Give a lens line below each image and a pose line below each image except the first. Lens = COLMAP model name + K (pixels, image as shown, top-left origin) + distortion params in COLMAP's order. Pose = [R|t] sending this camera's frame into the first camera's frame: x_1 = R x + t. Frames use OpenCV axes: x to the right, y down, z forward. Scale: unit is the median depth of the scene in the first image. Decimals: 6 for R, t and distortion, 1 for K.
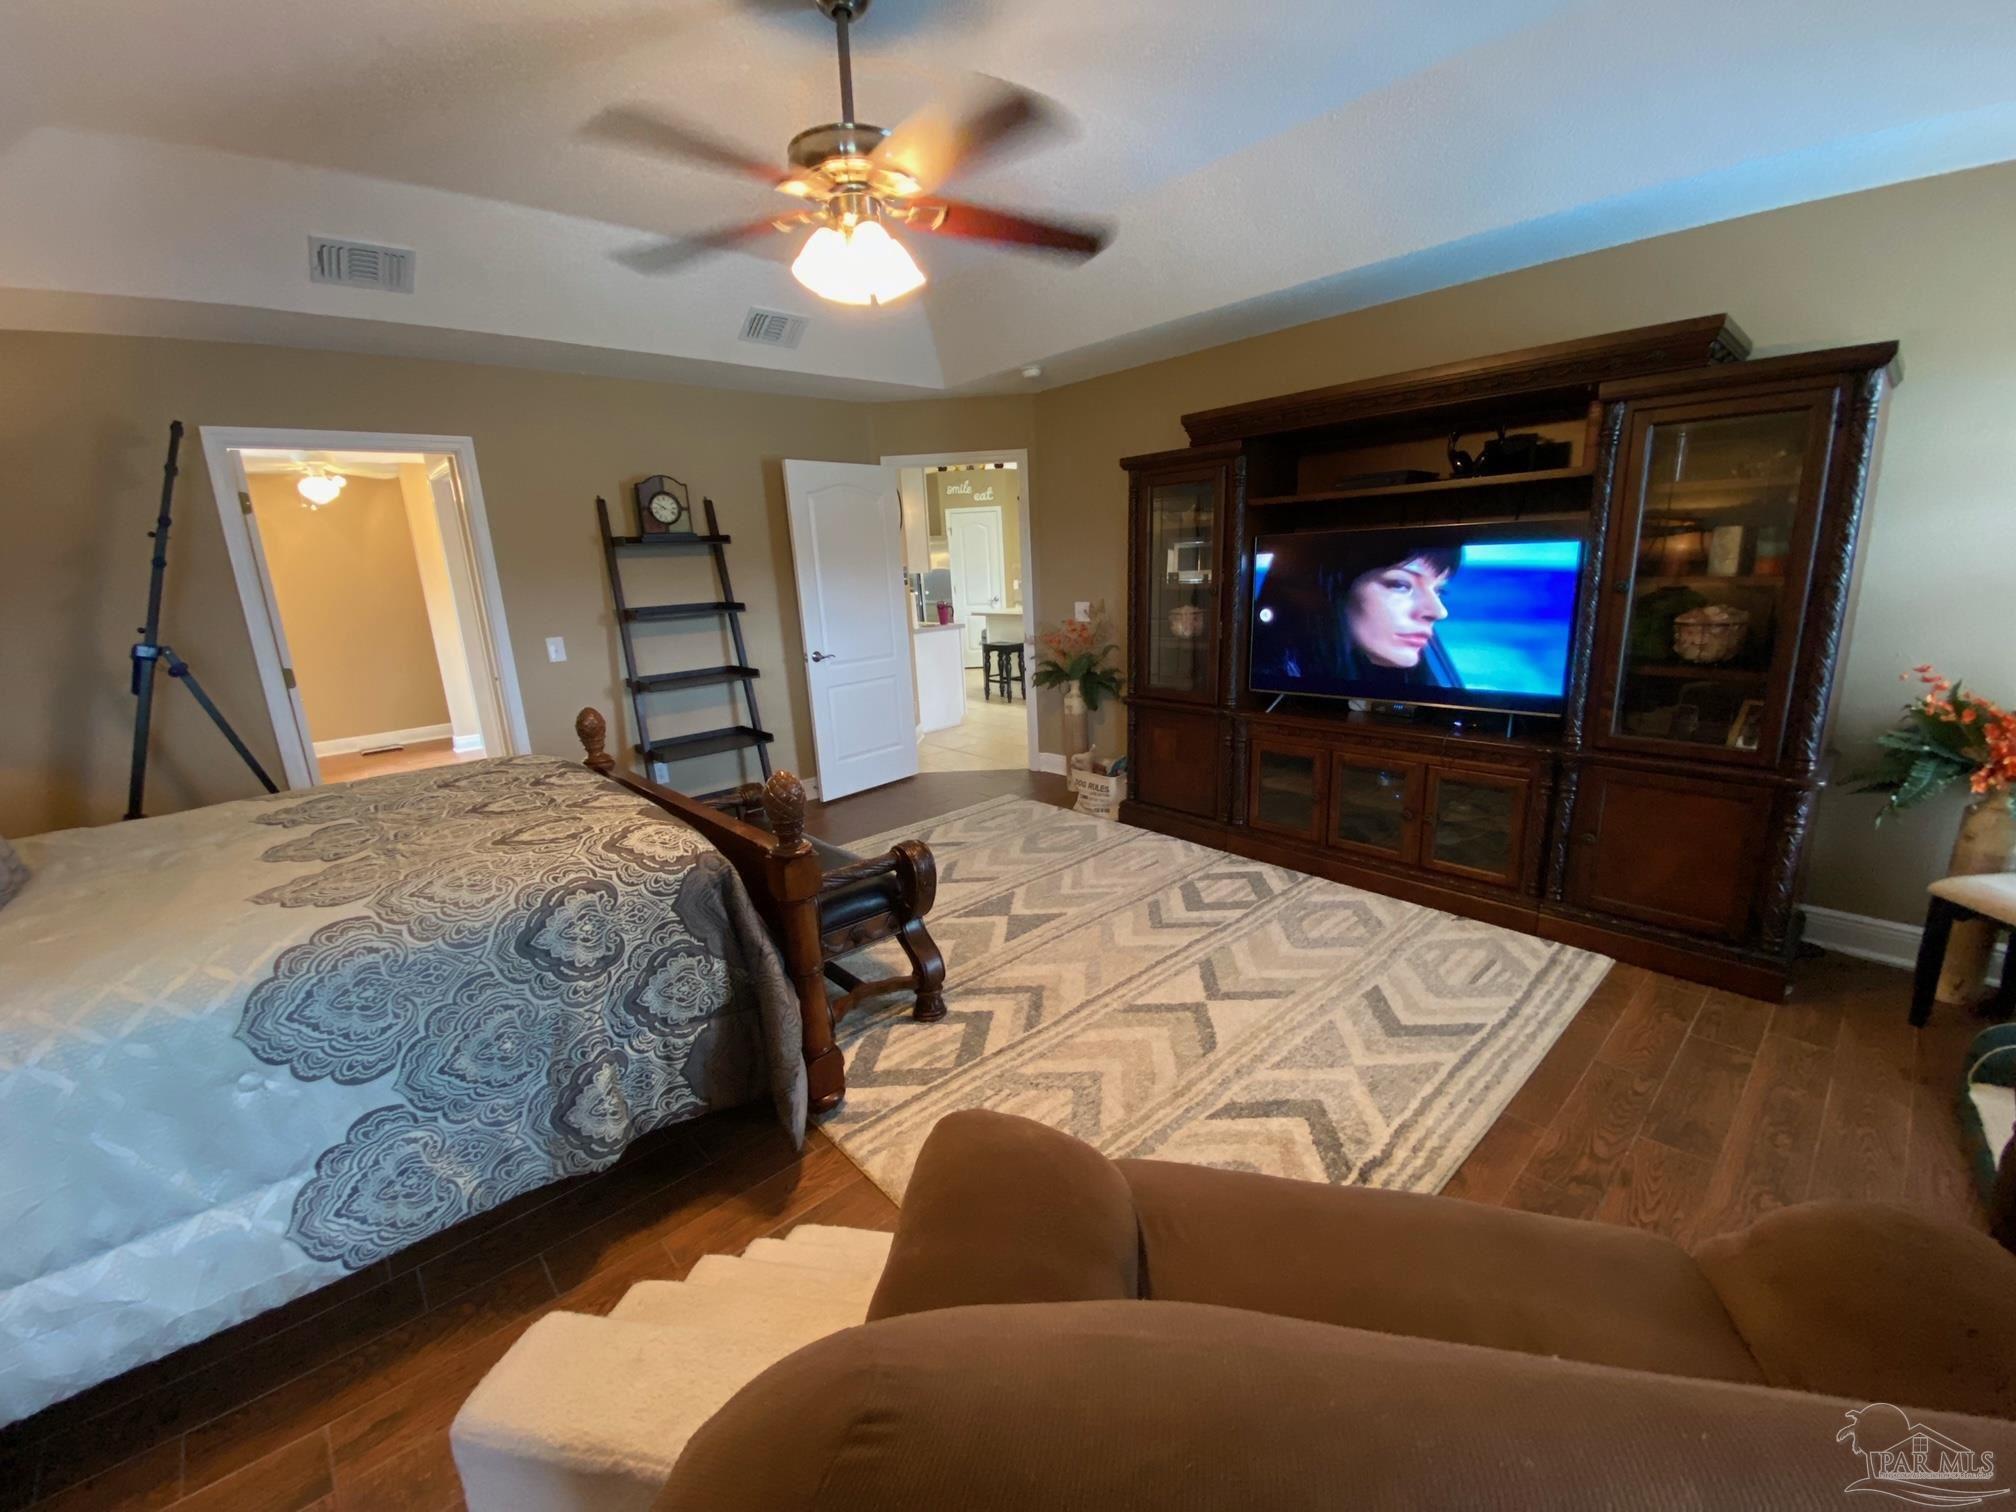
lens RADIAL K [[815.2, 0, 1005.5], [0, 815.2, 754.5], [0, 0, 1]] dist [0.042405, -0.032066]
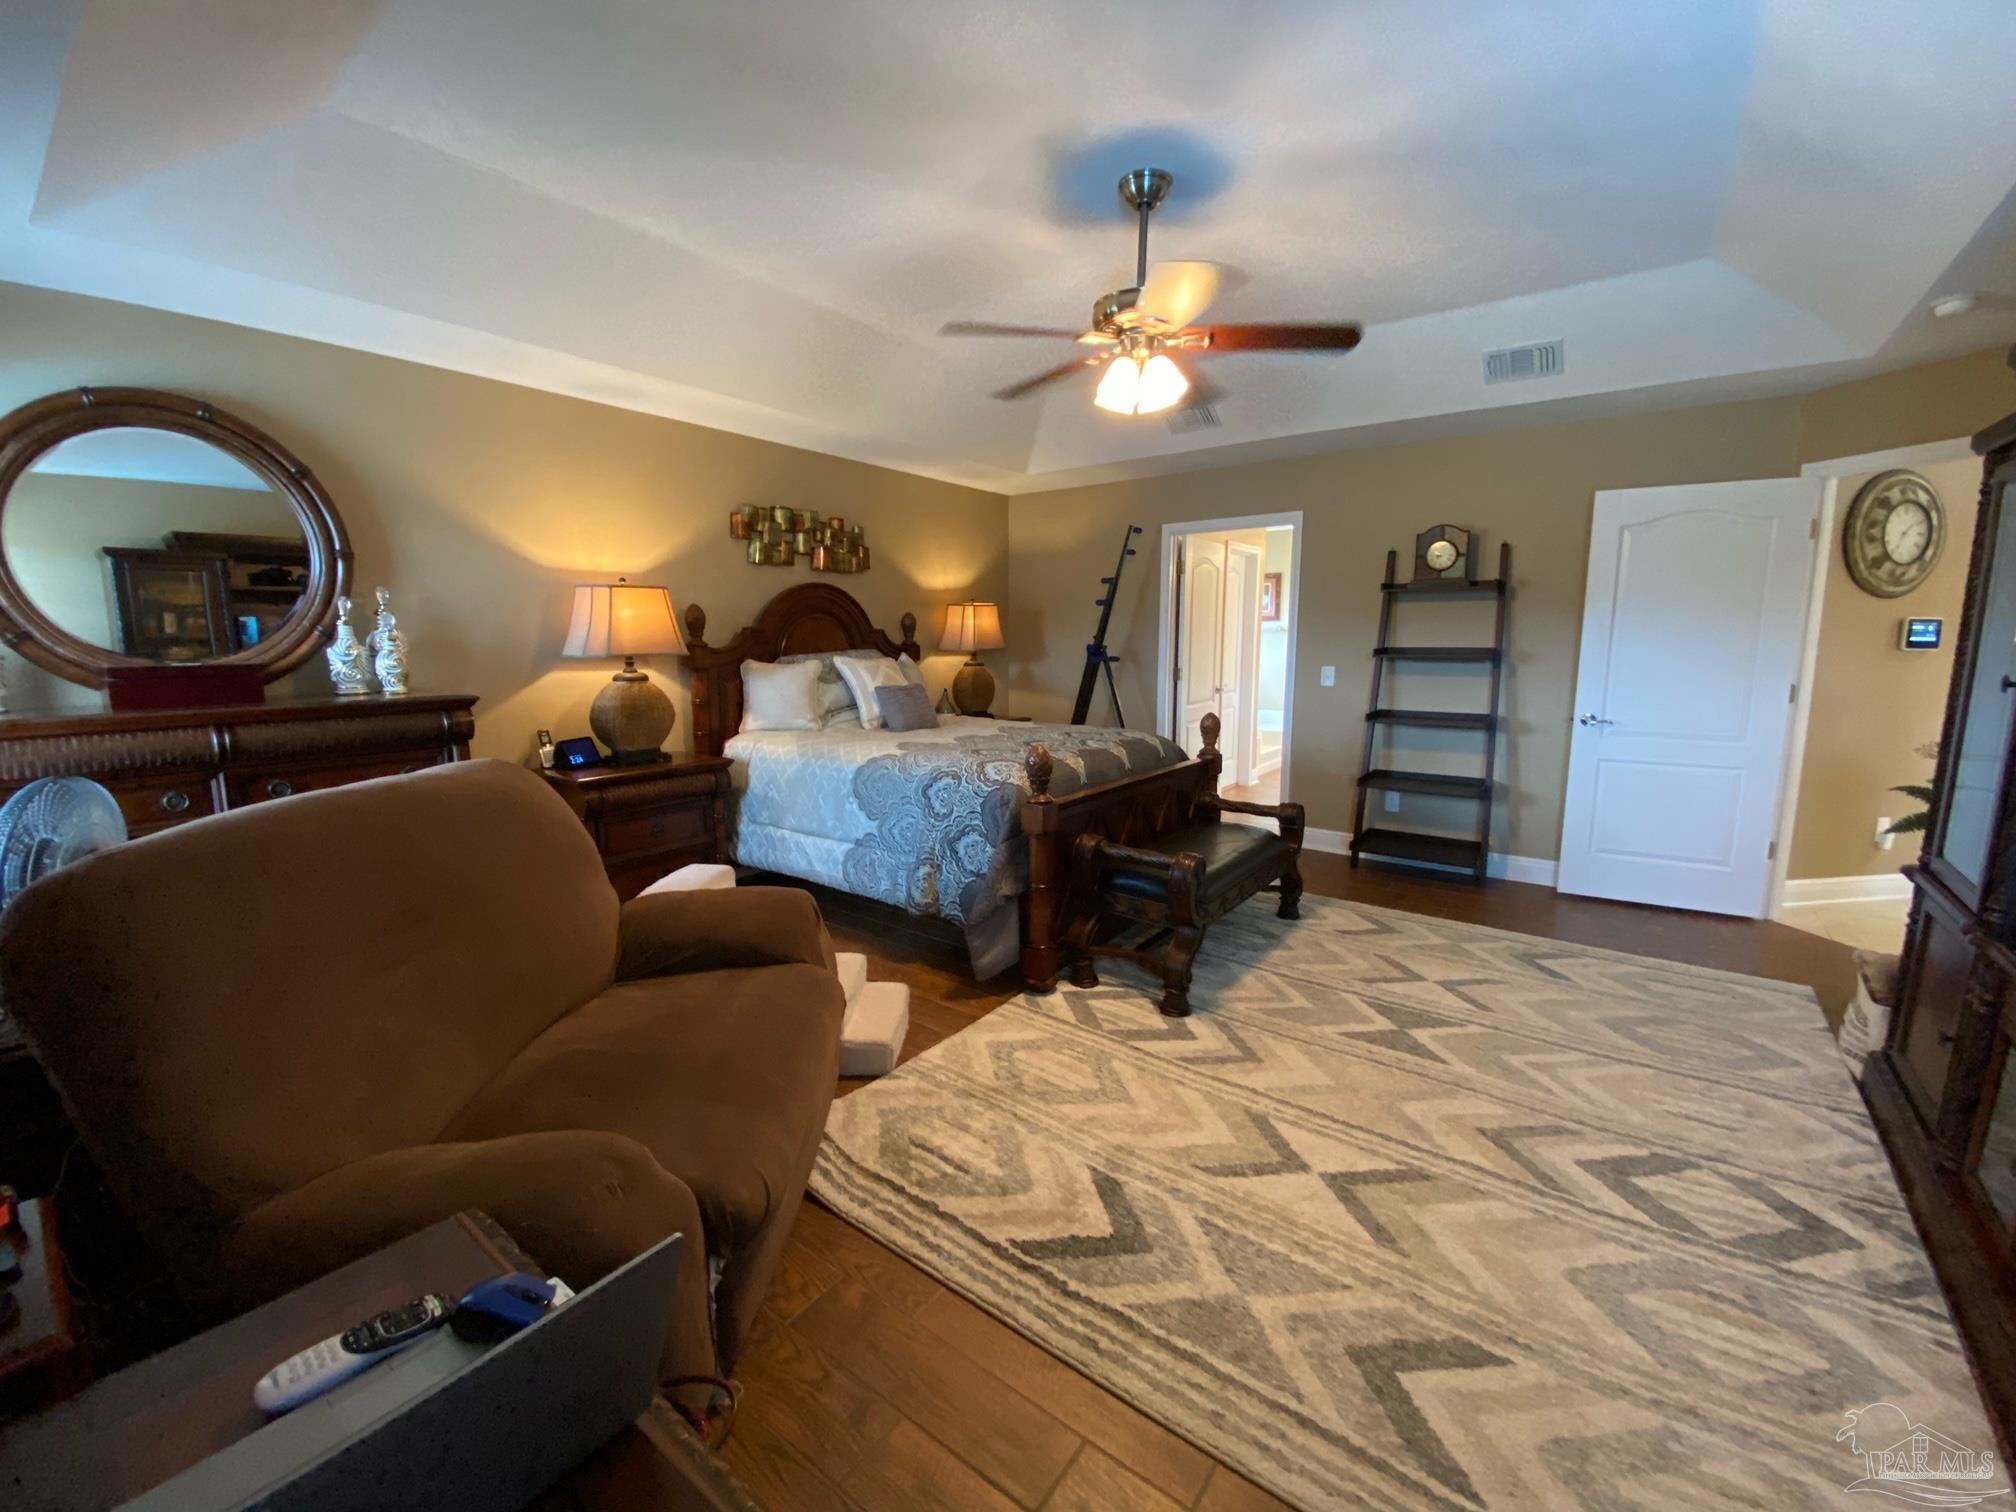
lens RADIAL K [[815.2, 0, 1005.5], [0, 815.2, 754.5], [0, 0, 1]] dist [0.042405, -0.032066]
pose [[0.186619, 0.193666, -0.963155, 0.815268], [-0.239885, 0.959685, 0.146489, -0.116723], [0.952695, 0.203709, 0.225553, 0.433887]]
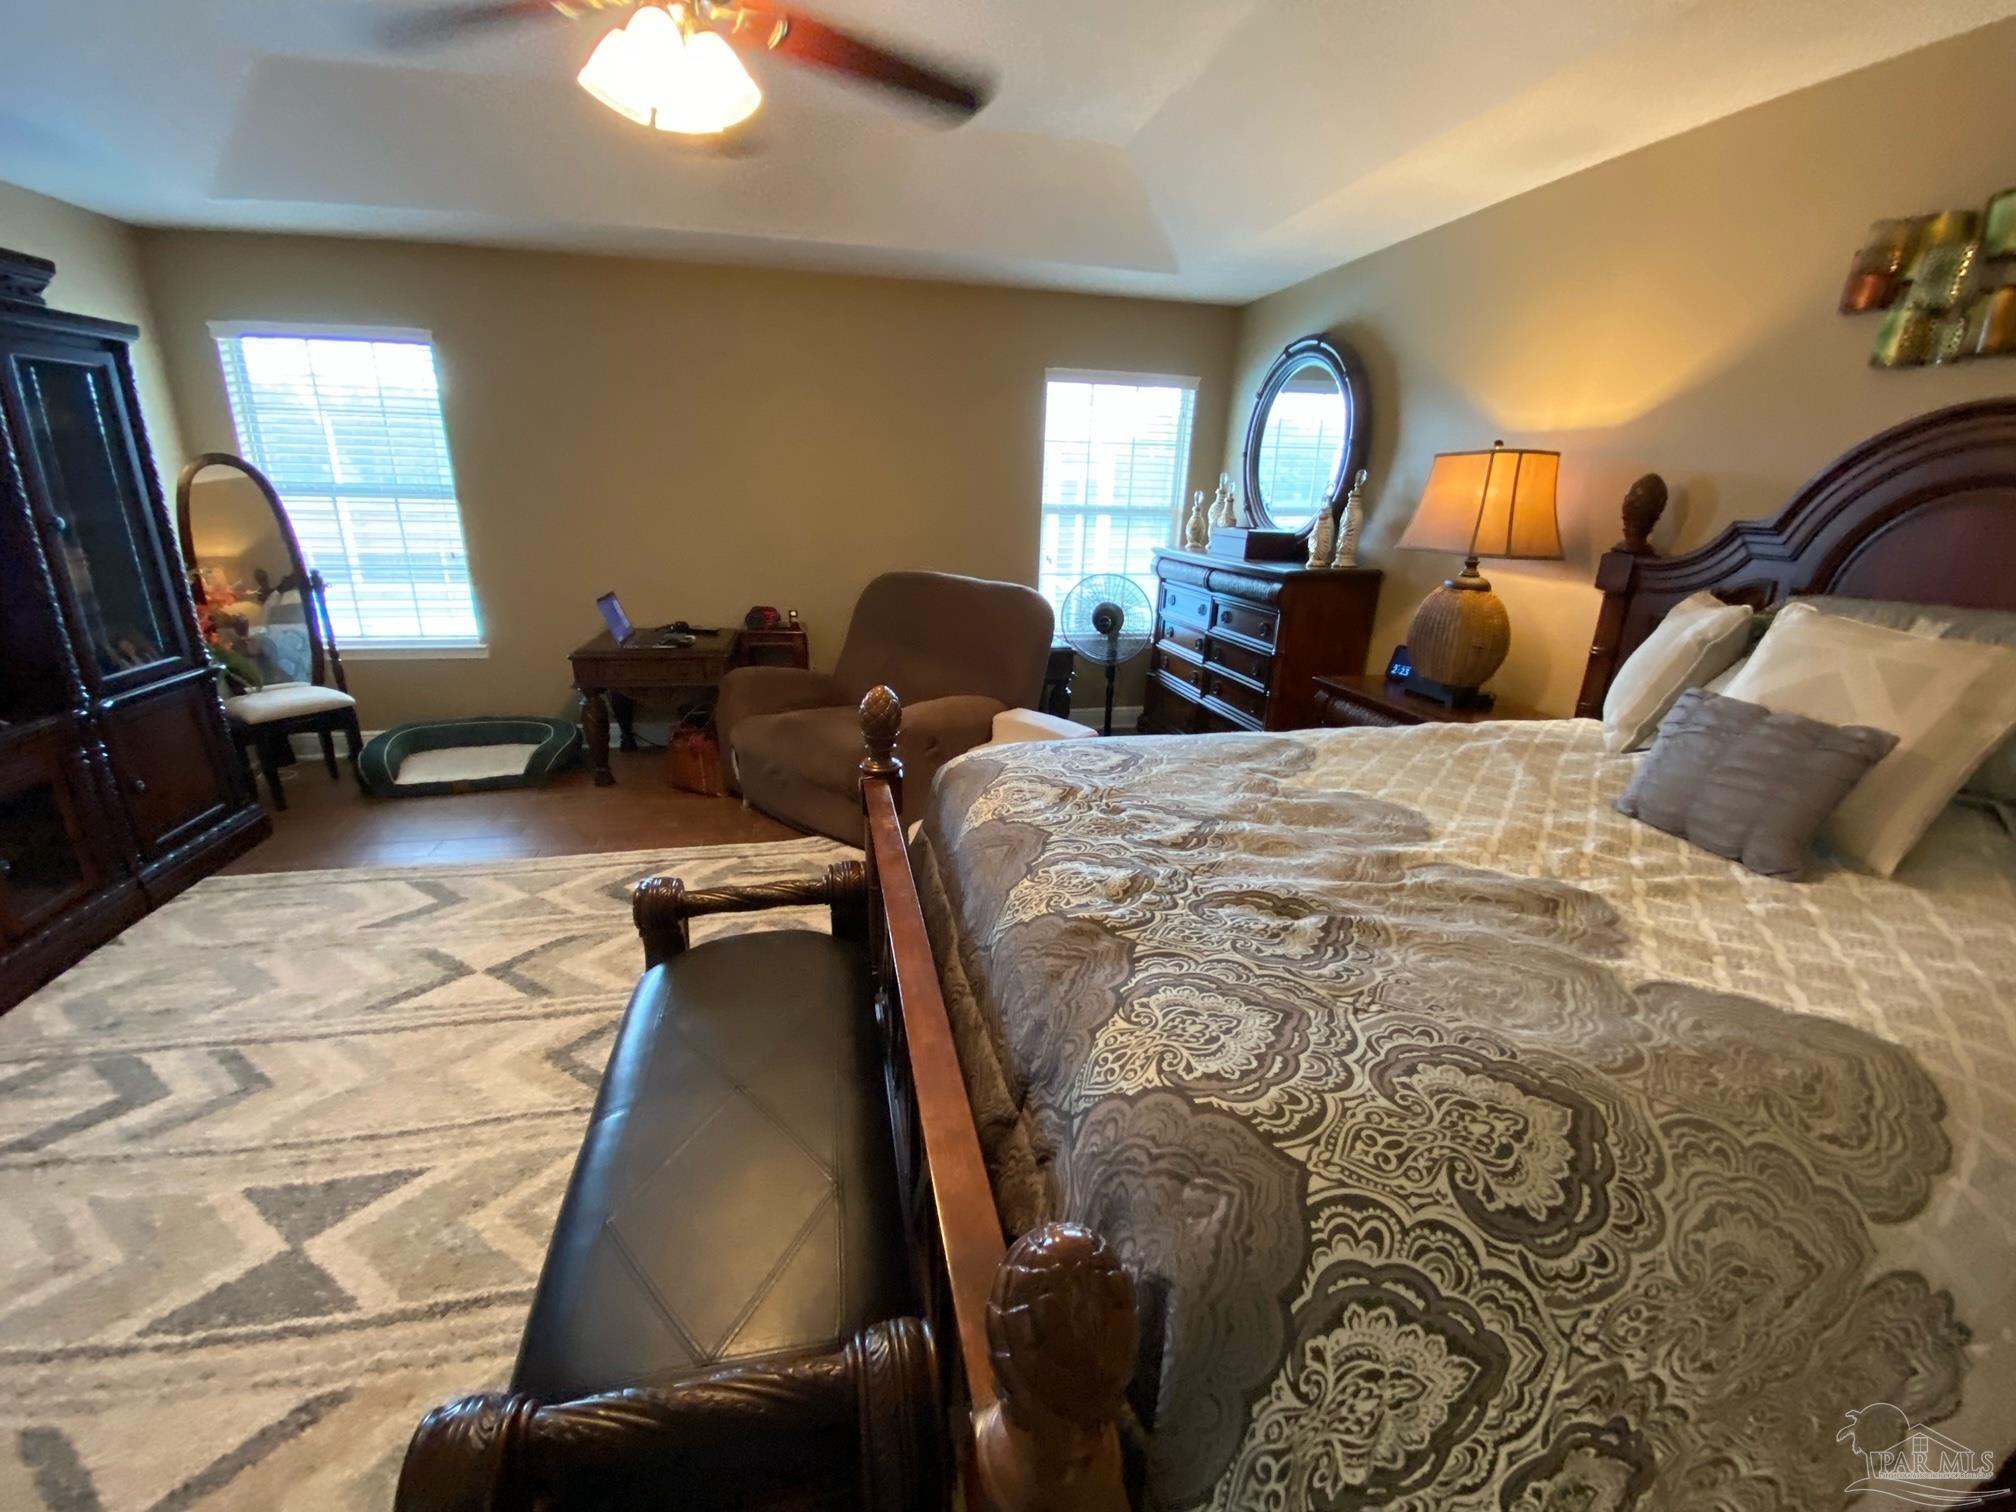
lens RADIAL K [[820.0, 0, 1009.8], [0, 820.0, 752.1], [0, 0, 1]] dist [0.027911, -0.022584]
pose [[-0.869275, -0.131776, 0.476440, -0.637495], [0.132797, 0.866132, 0.481851, -0.260893], [-0.476157, 0.482131, -0.735408, 1.203137]]
